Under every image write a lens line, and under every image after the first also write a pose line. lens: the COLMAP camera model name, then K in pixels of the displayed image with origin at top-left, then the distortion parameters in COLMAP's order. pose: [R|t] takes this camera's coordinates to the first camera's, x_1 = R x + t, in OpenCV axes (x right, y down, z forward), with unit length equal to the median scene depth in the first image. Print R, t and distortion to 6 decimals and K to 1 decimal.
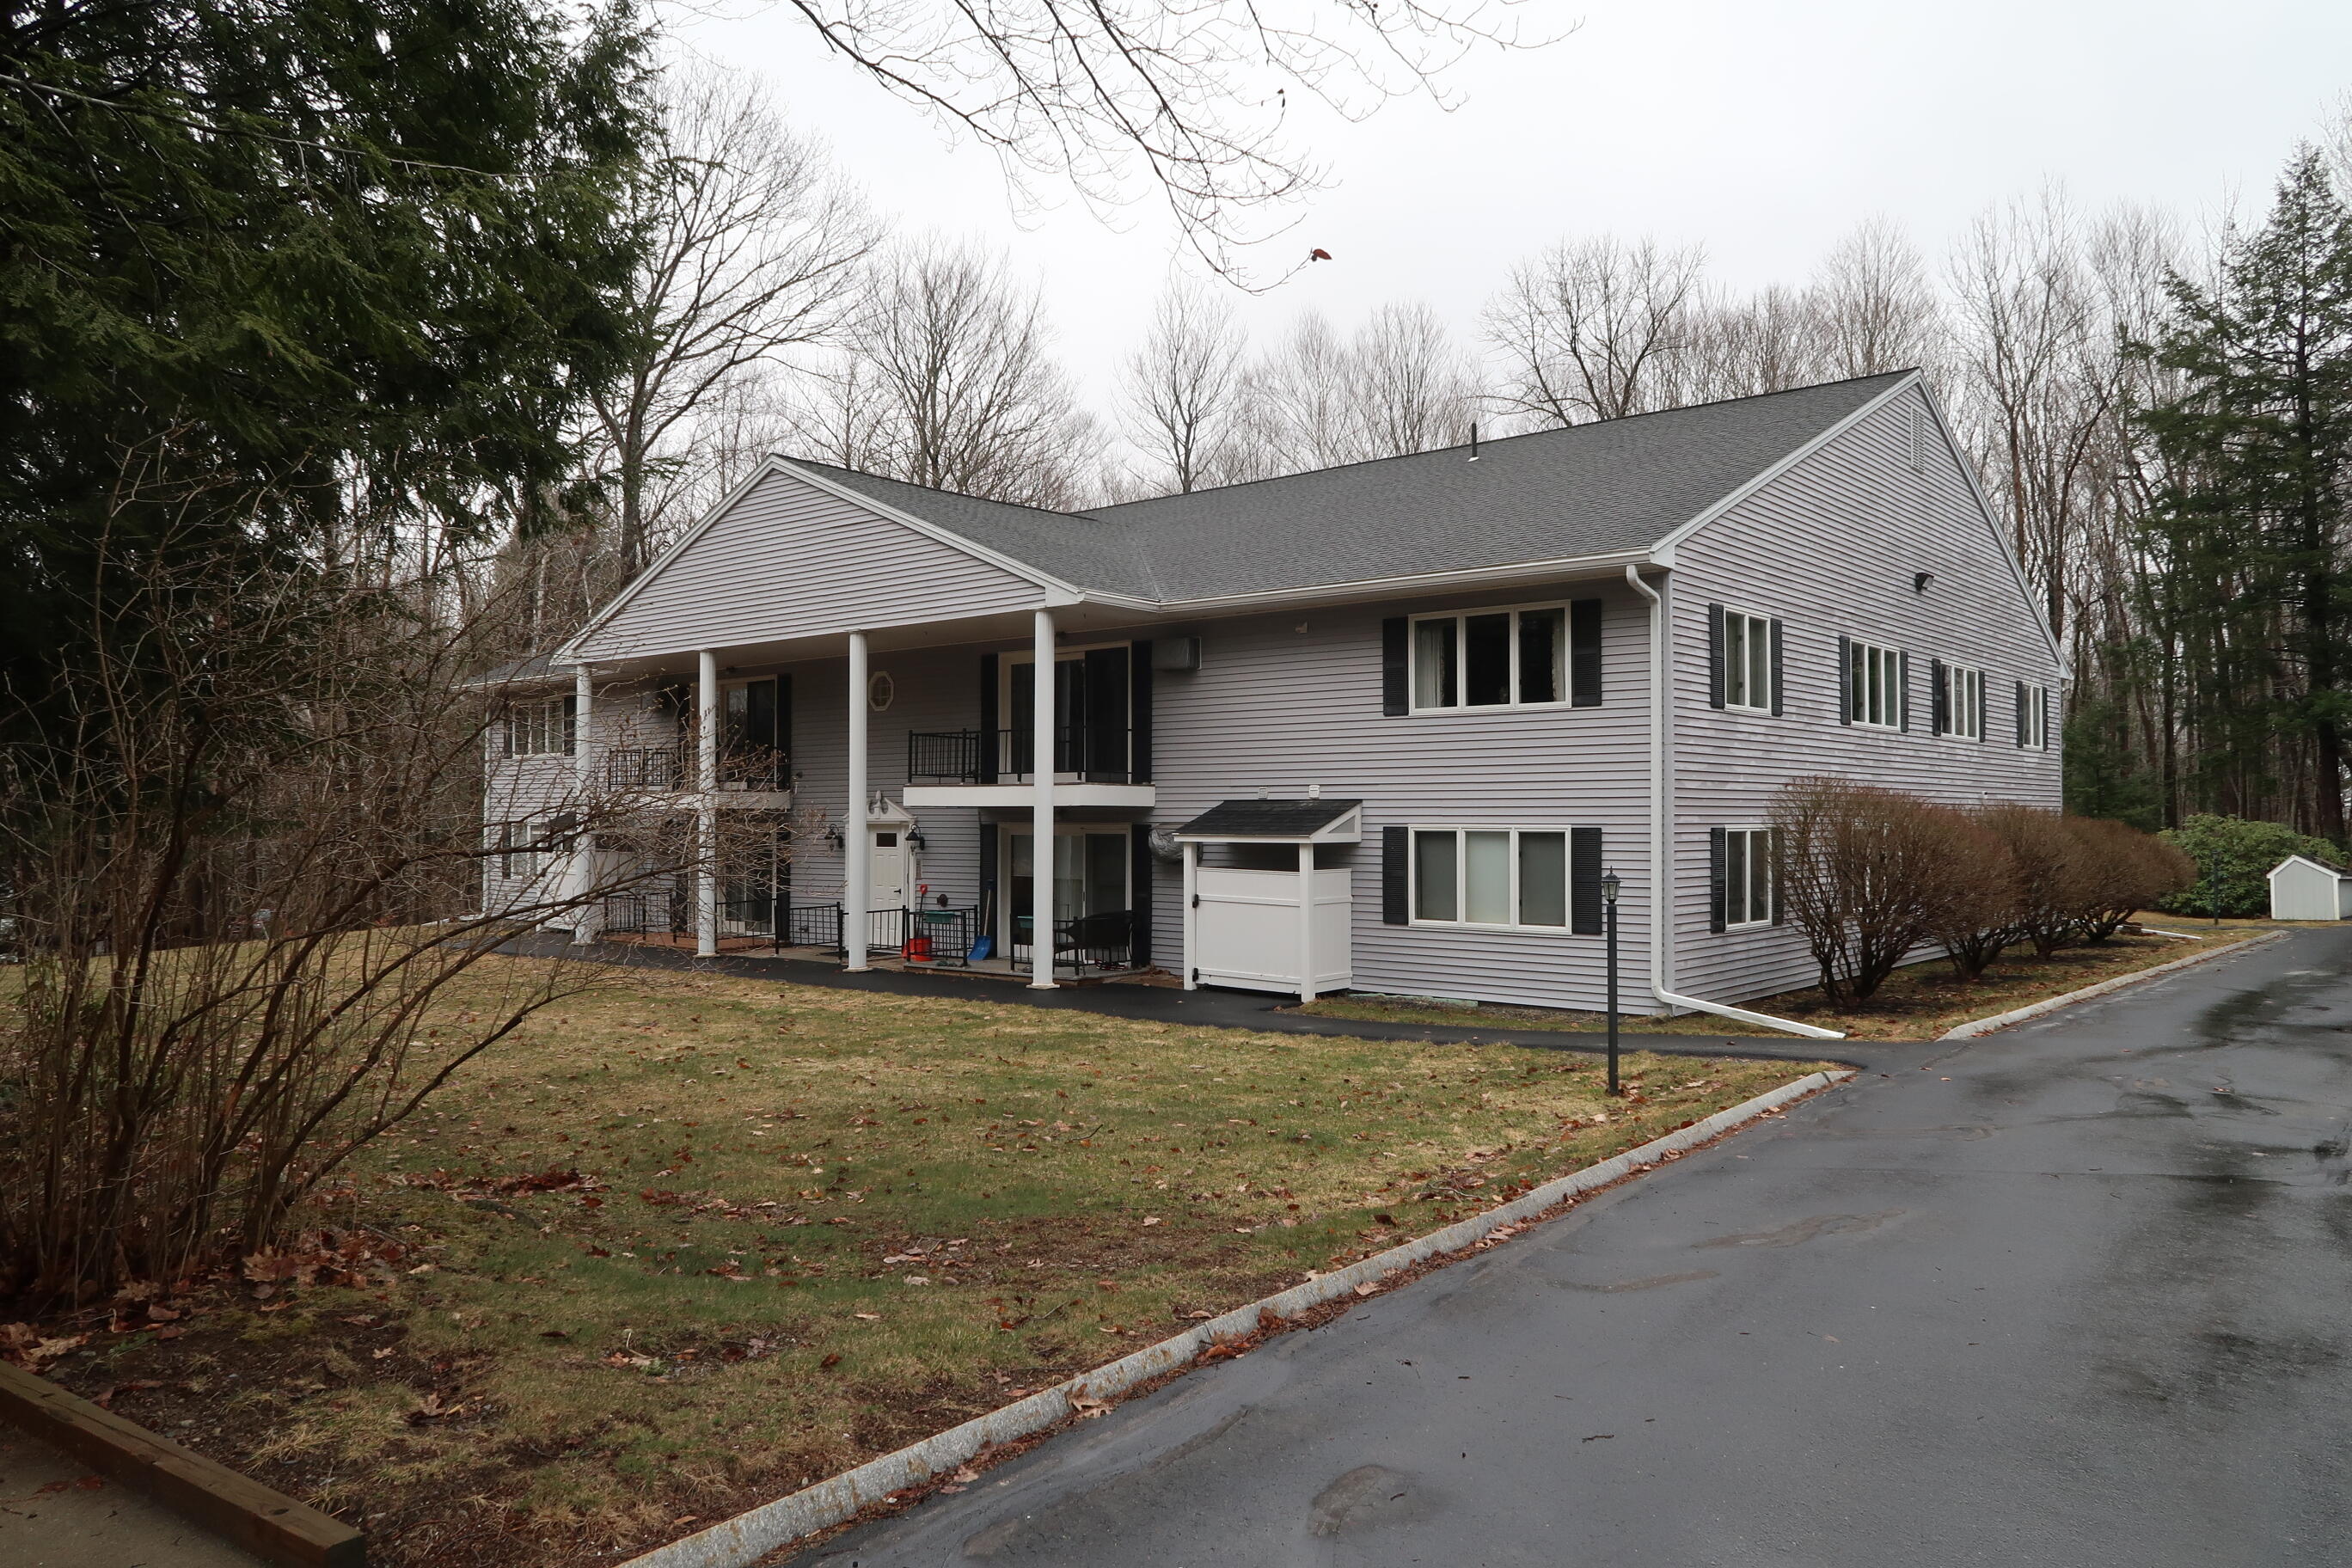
lens RADIAL K [[1648.4, 0, 1177.7], [0, 1648.4, 789.0], [0, 0, 1]] dist [-0.015099, 0.006704]
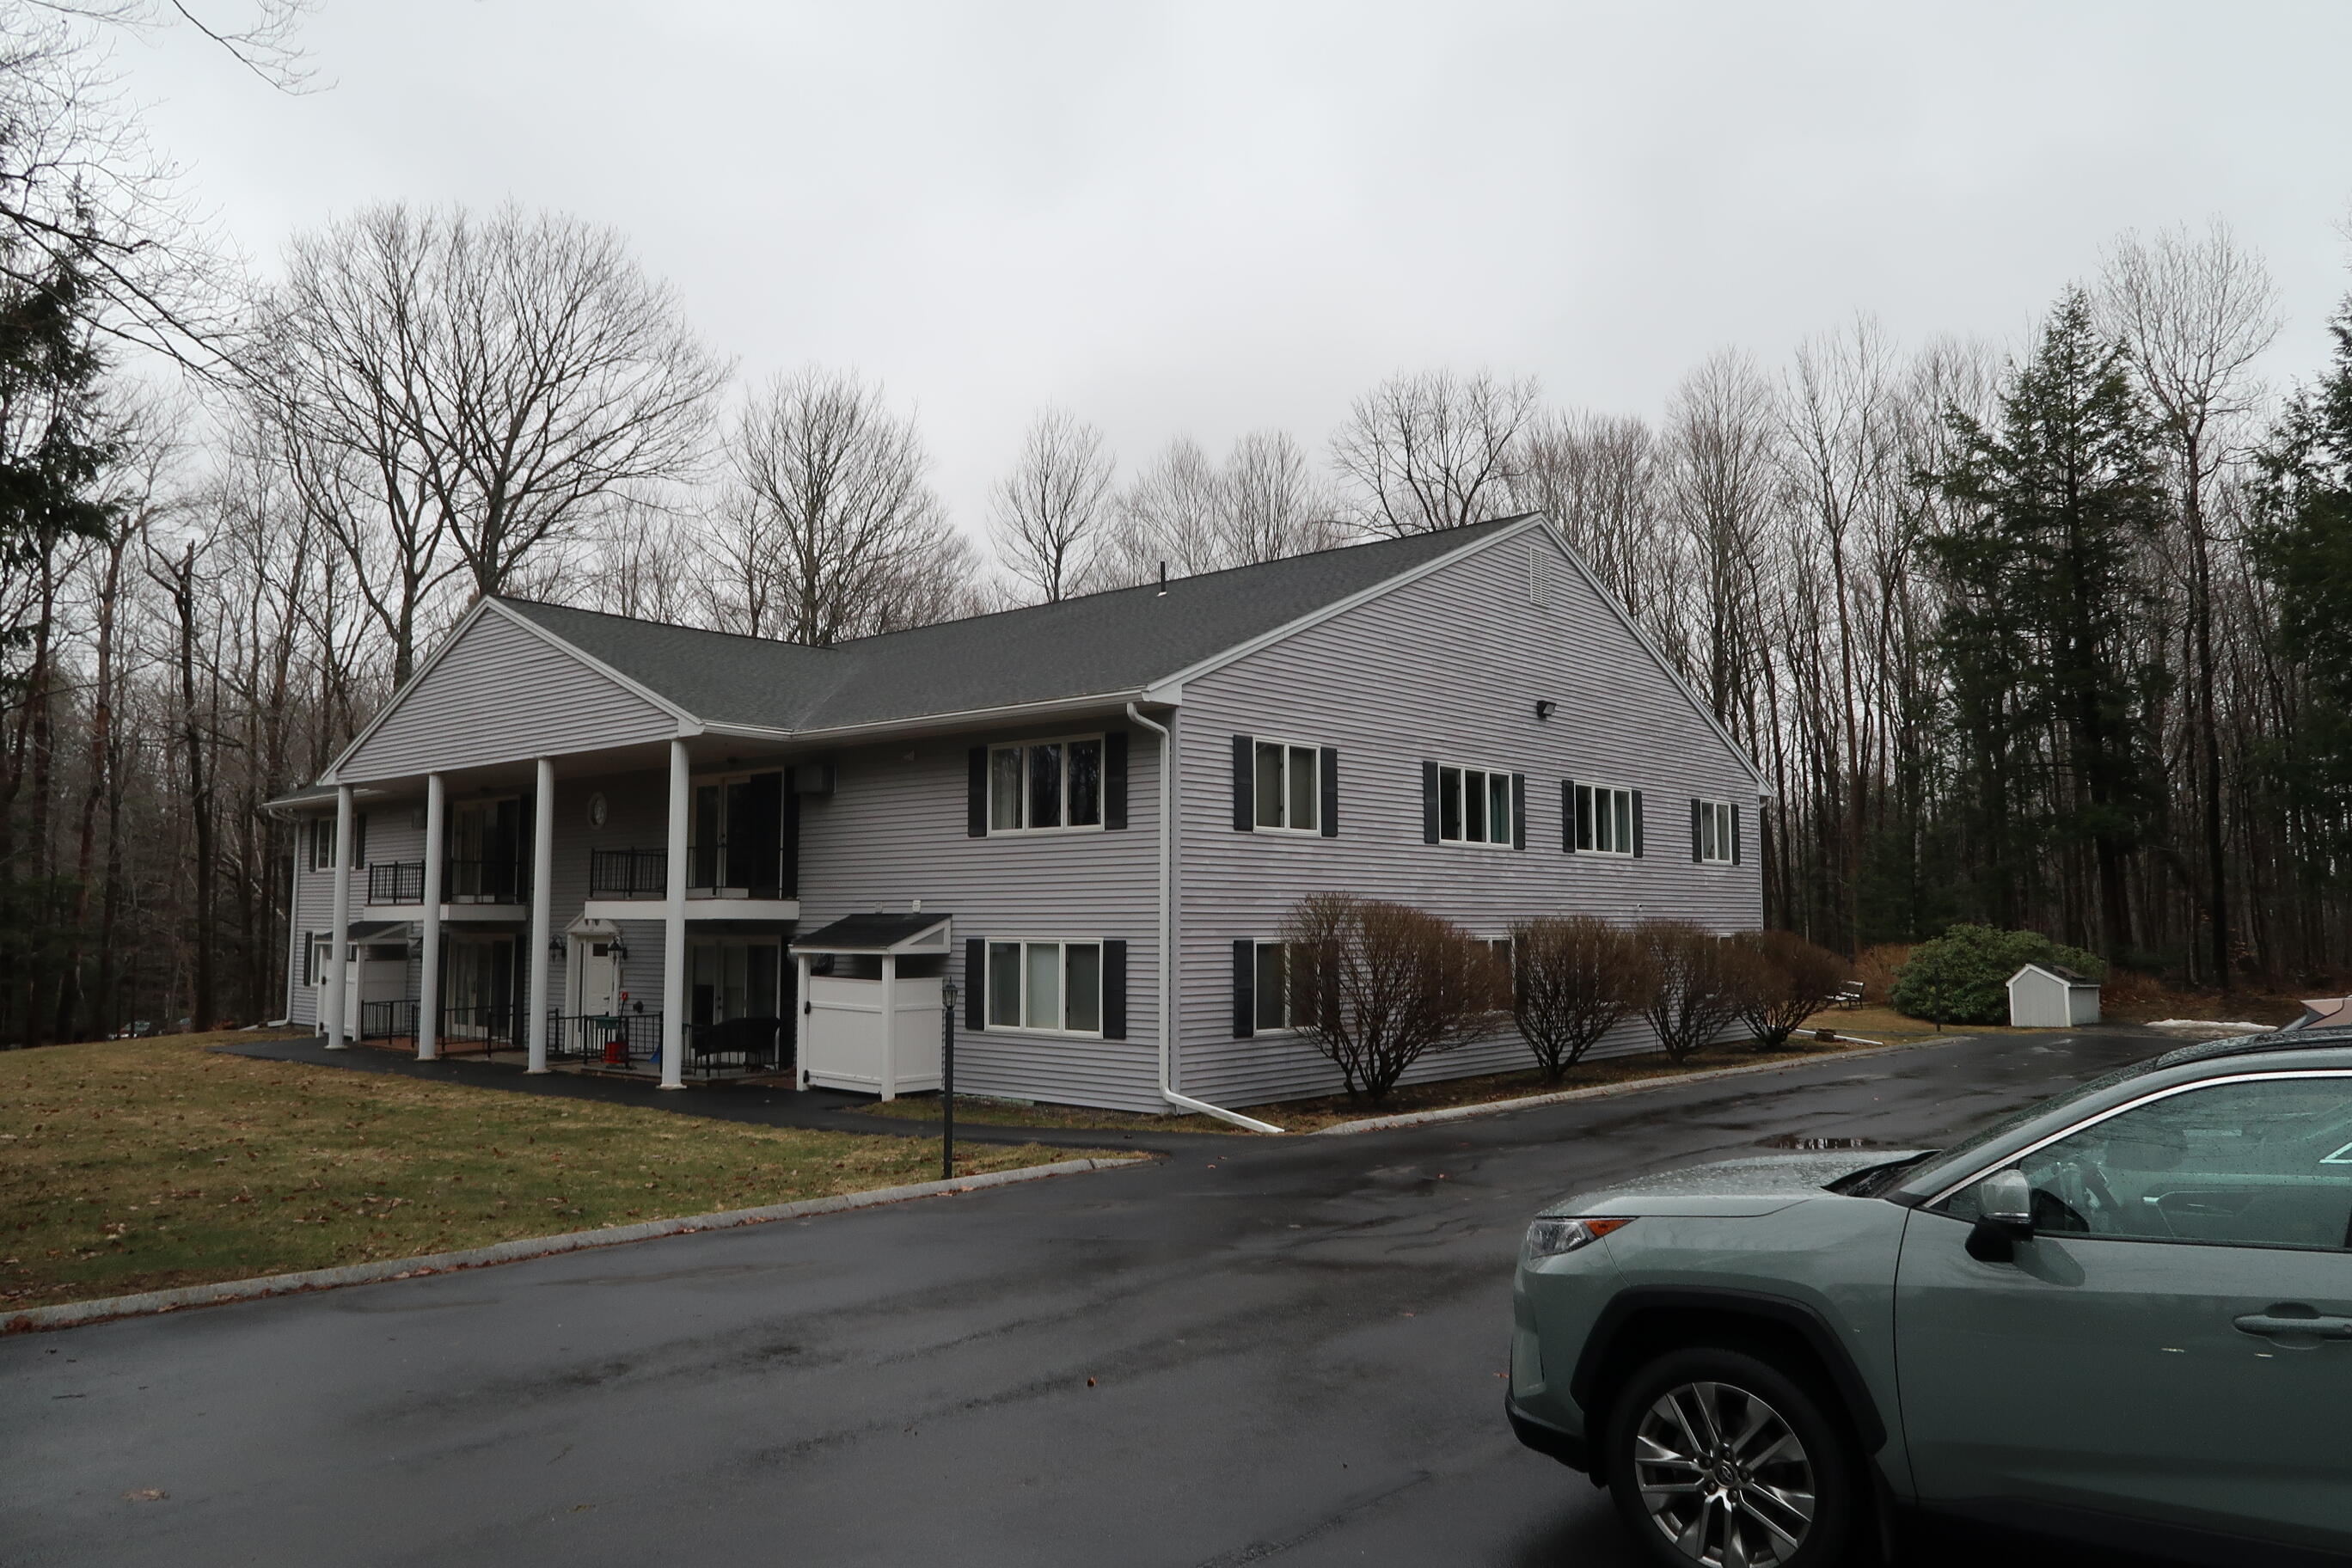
lens RADIAL K [[1648.4, 0, 1167.1], [0, 1648.4, 787.0], [0, 0, 1]] dist [-0.015099, 0.006704]
pose [[0.999961, -0.000989, -0.008789, 0.251559], [0.000405, 0.997806, -0.066201, -0.004939], [0.008835, 0.066194, 0.997768, -0.084214]]
